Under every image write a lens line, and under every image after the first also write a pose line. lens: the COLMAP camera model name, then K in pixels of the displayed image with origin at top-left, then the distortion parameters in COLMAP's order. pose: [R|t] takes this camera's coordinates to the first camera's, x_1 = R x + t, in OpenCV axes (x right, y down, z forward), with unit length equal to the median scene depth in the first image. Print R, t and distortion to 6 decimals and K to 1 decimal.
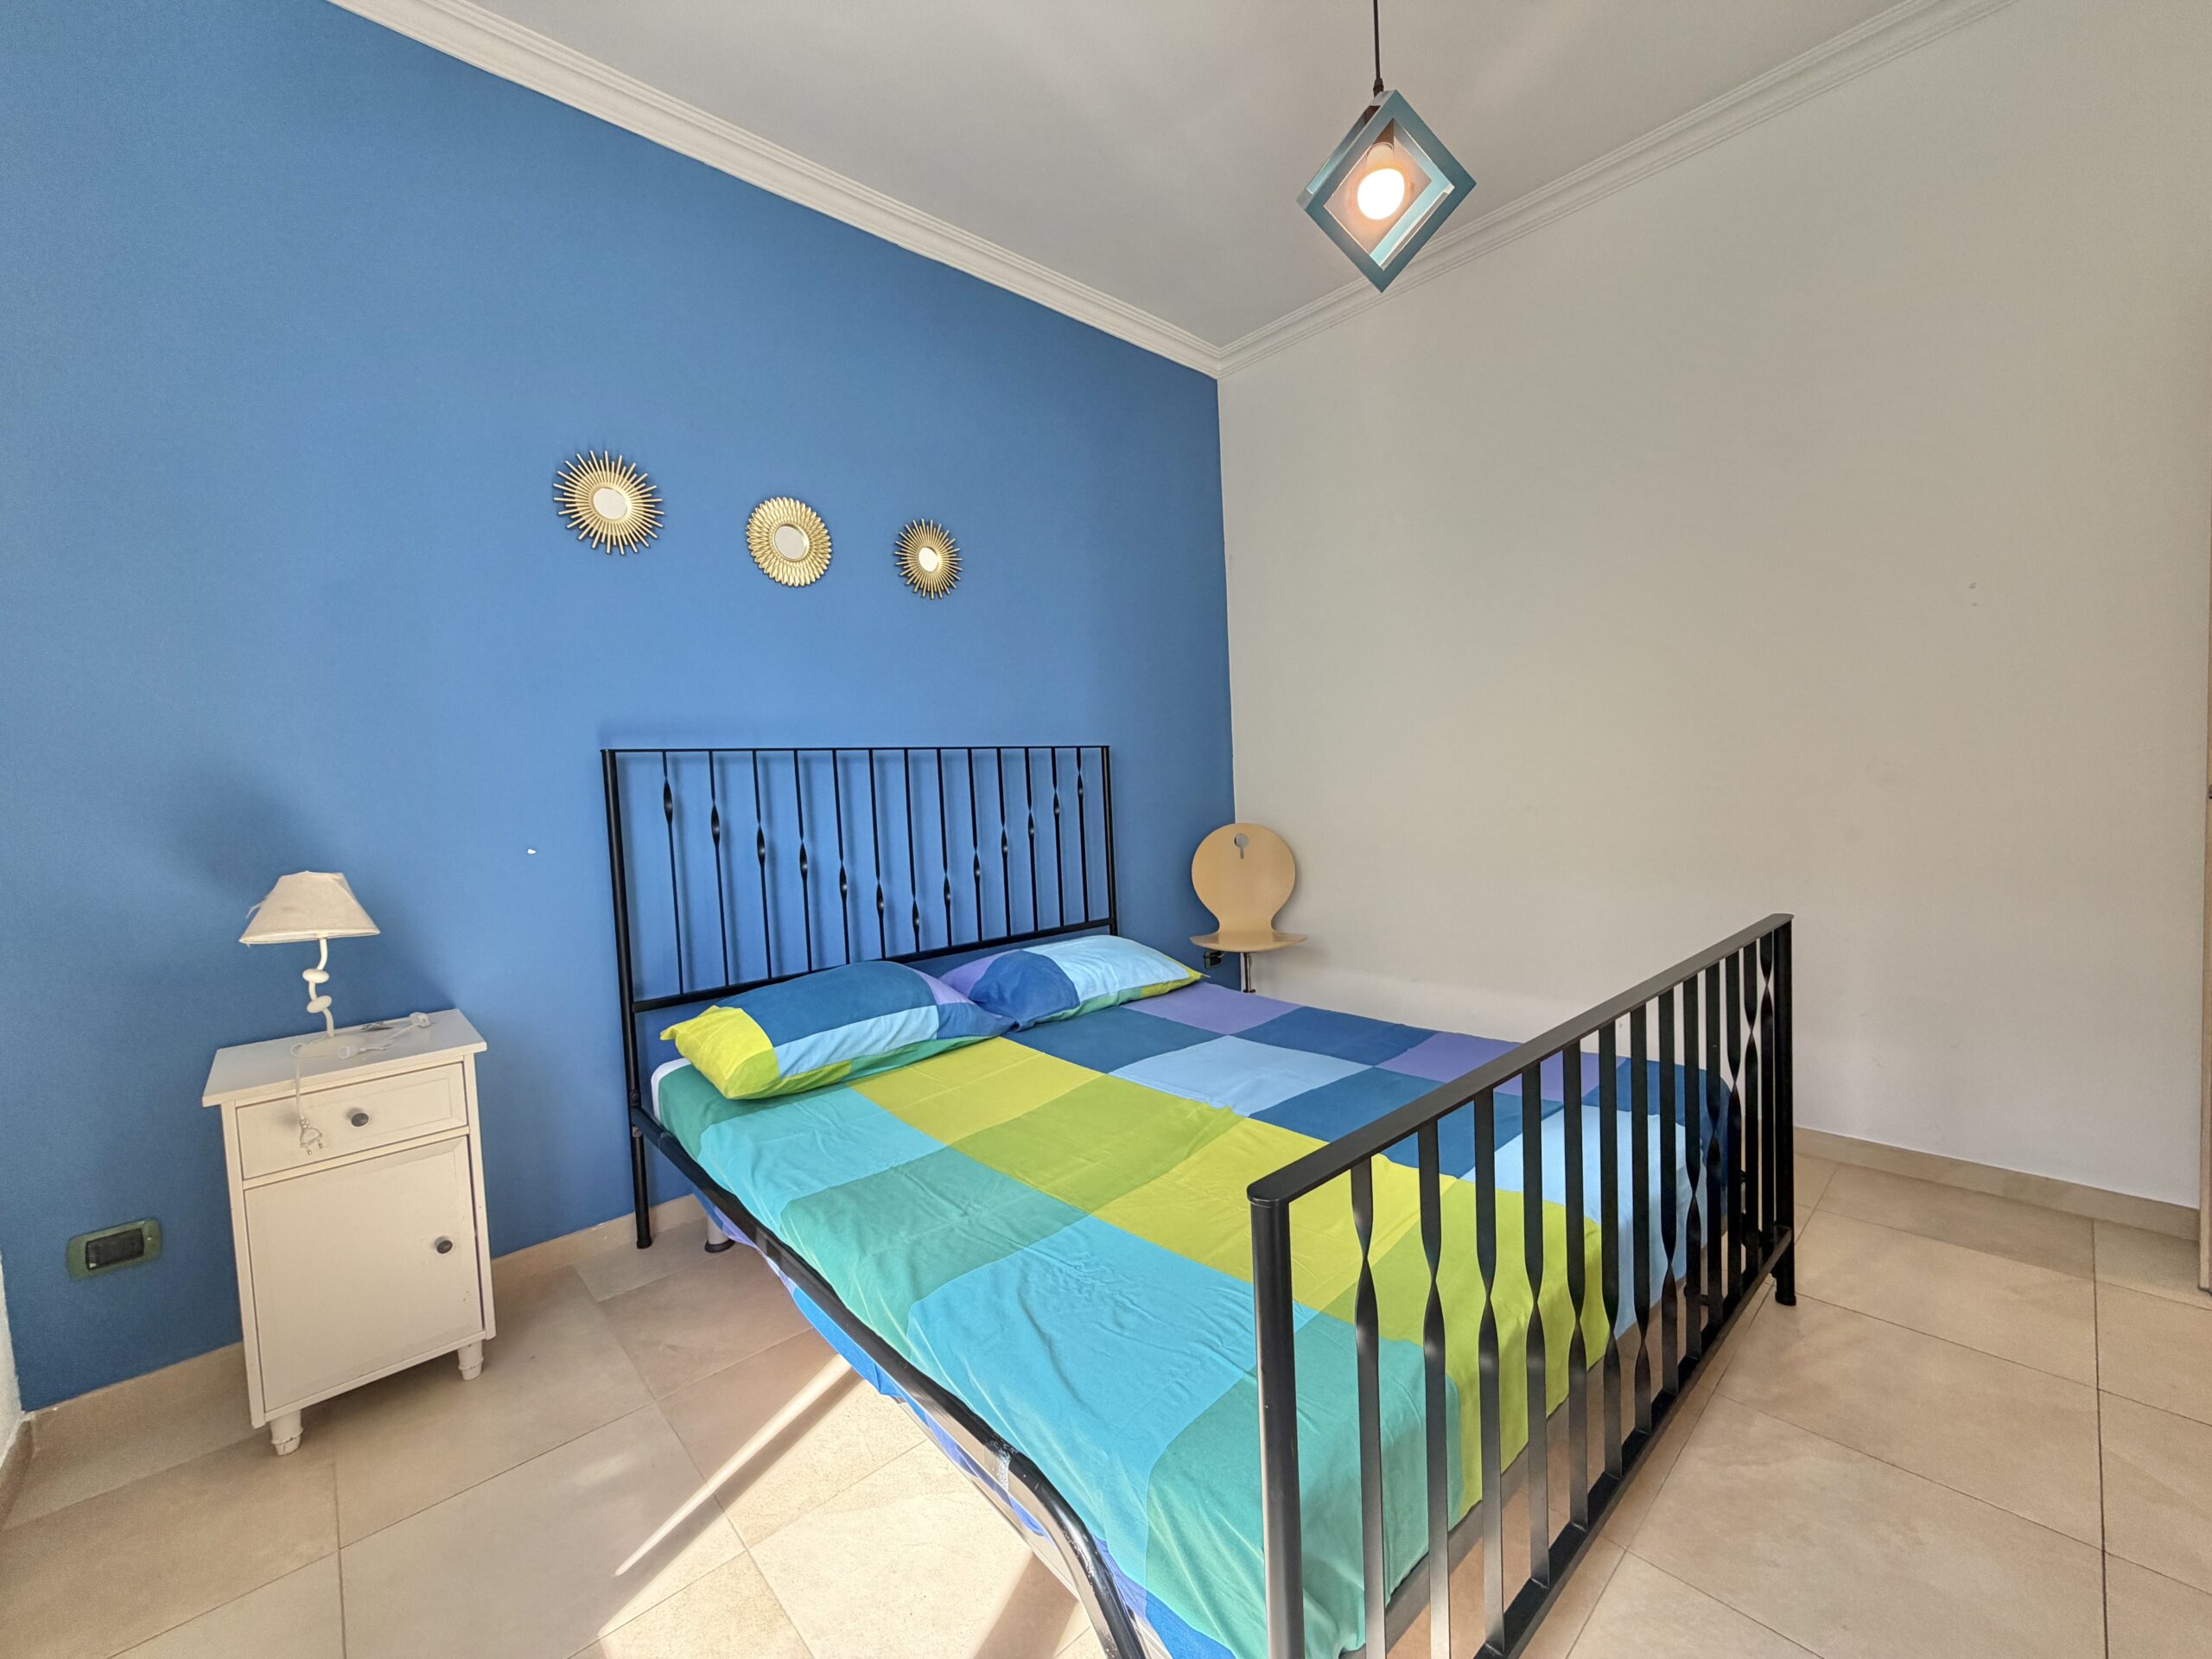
lens RADIAL K [[882.3, 0, 1099.1], [0, 882.3, 828.0], [0, 0, 1]] dist [0.000554, 0.000351]
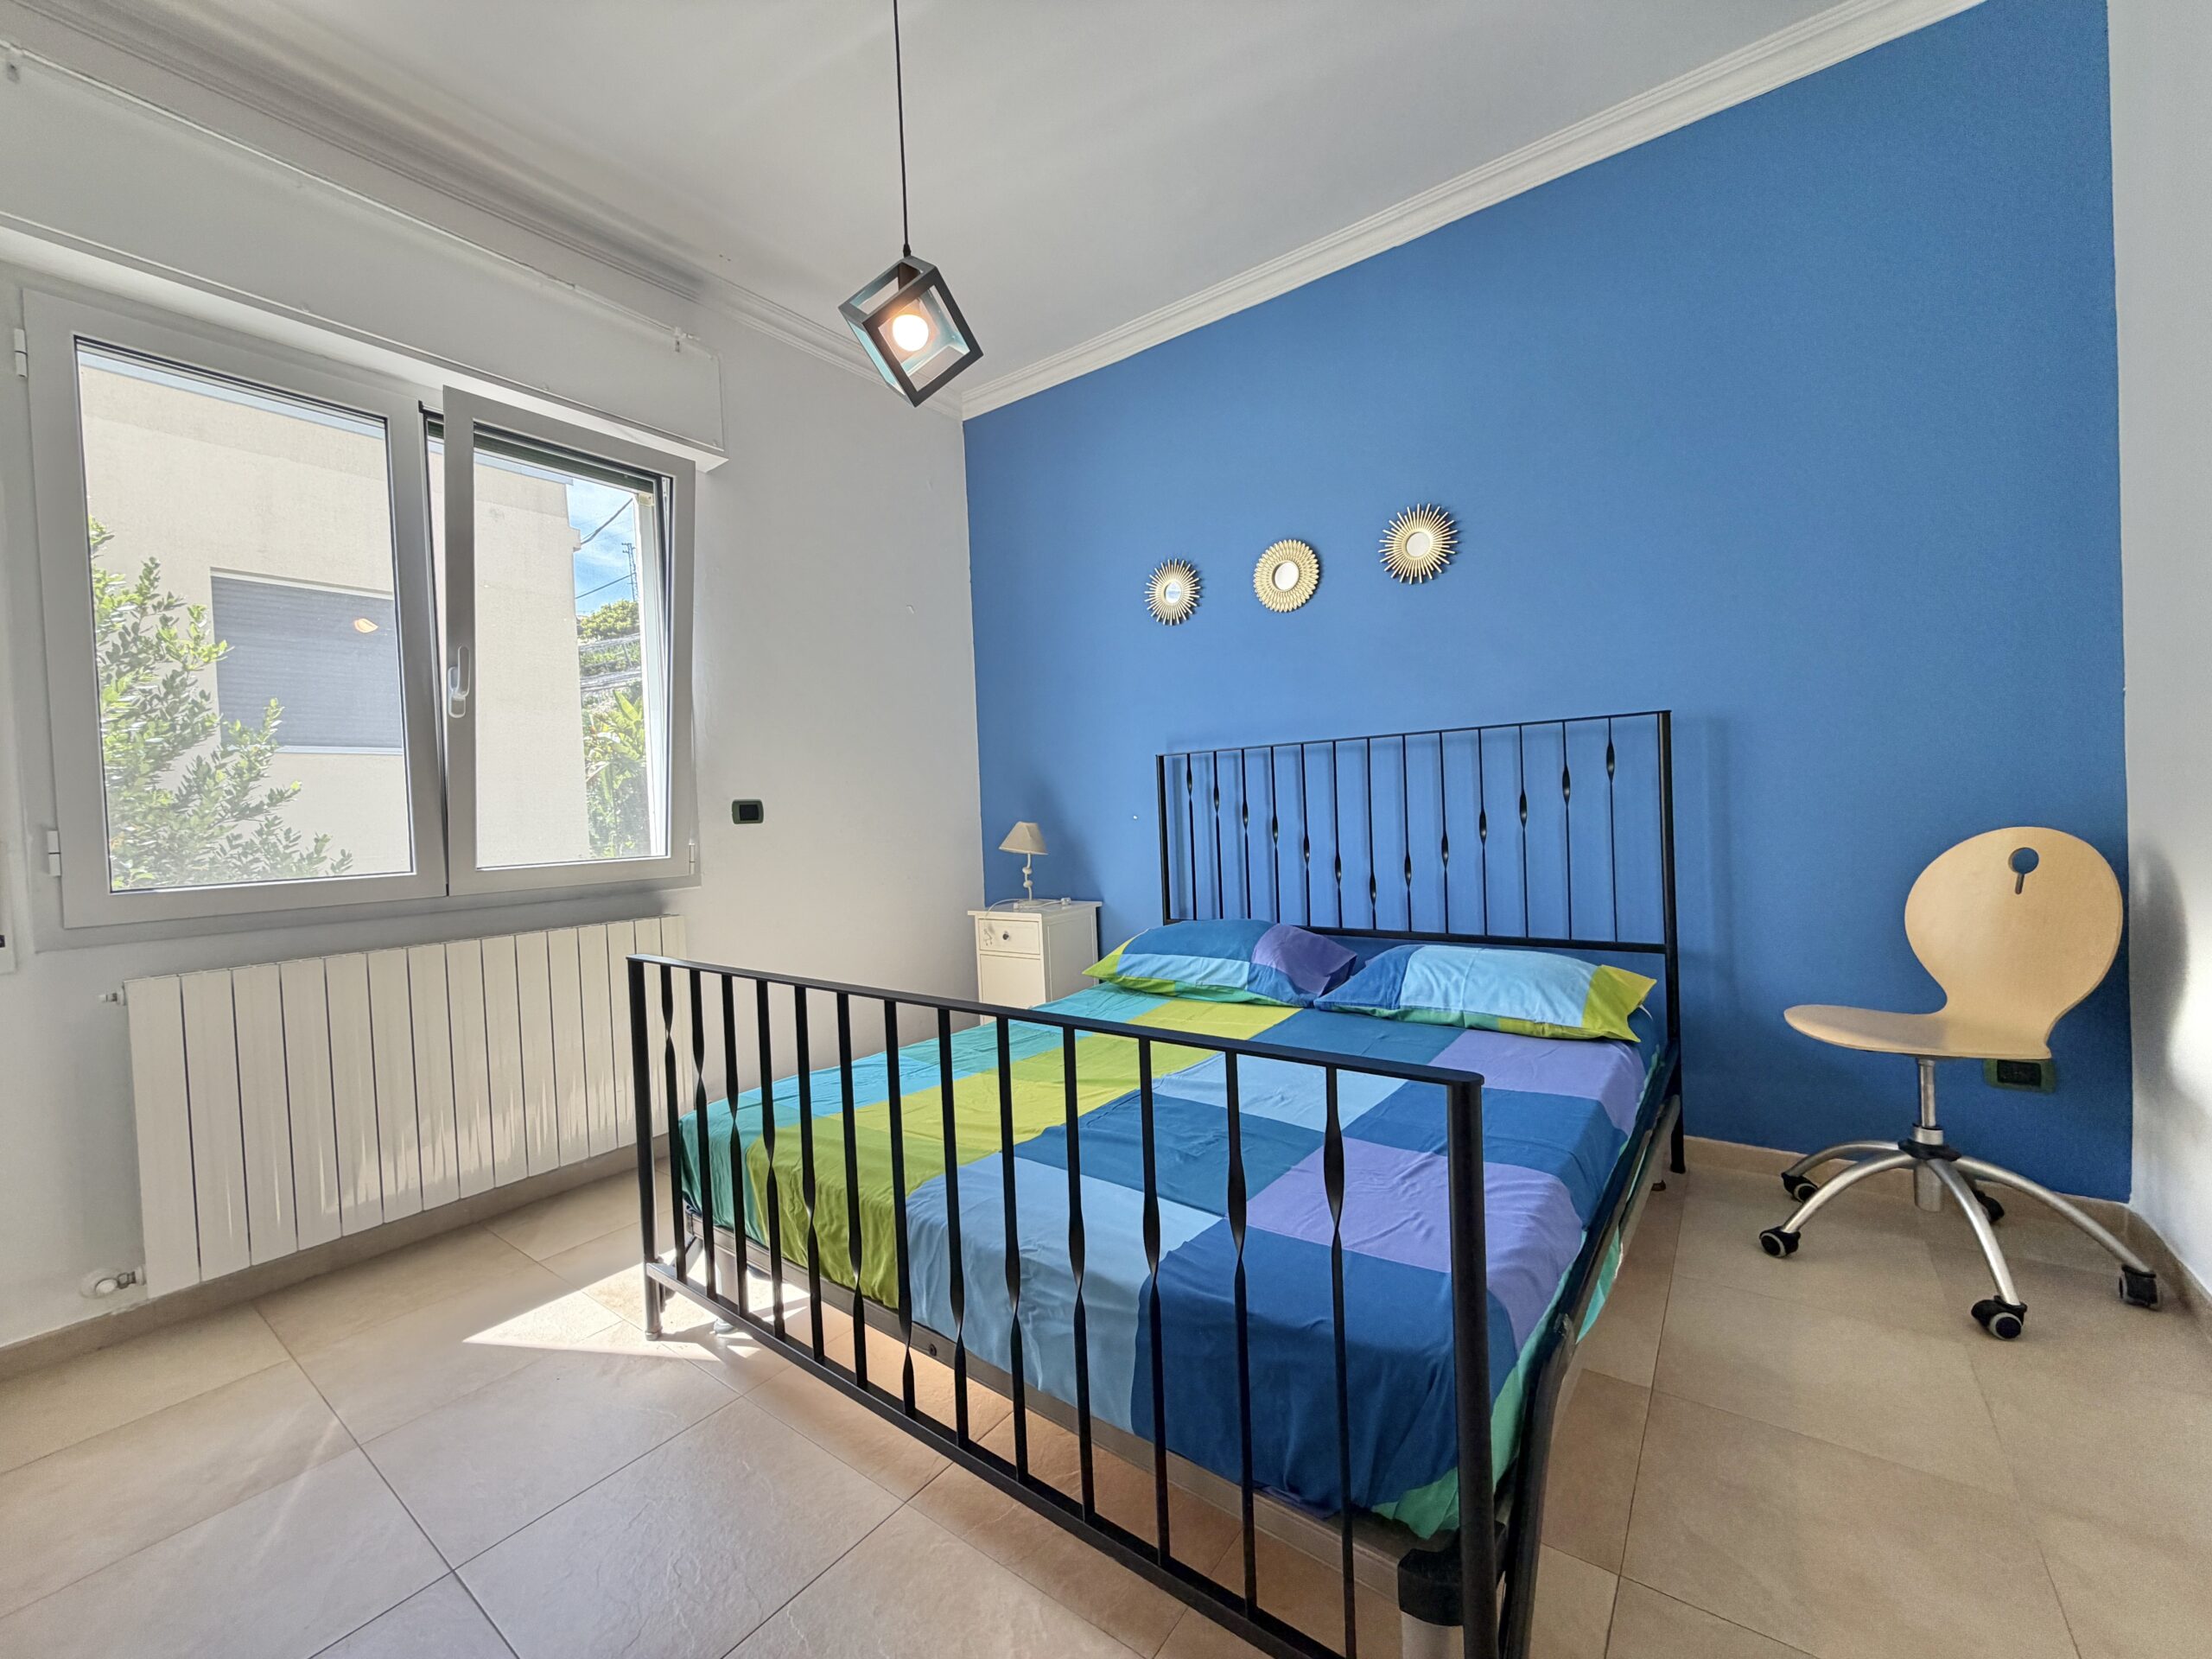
lens RADIAL K [[882.3, 0, 1099.1], [0, 882.3, 828.0], [0, 0, 1]] dist [0.000554, 0.000351]
pose [[0.187626, 0.048797, -0.981028, 0.943822], [-0.022267, 0.998720, 0.045419, -0.026921], [0.981988, 0.013323, 0.188472, 0.592791]]
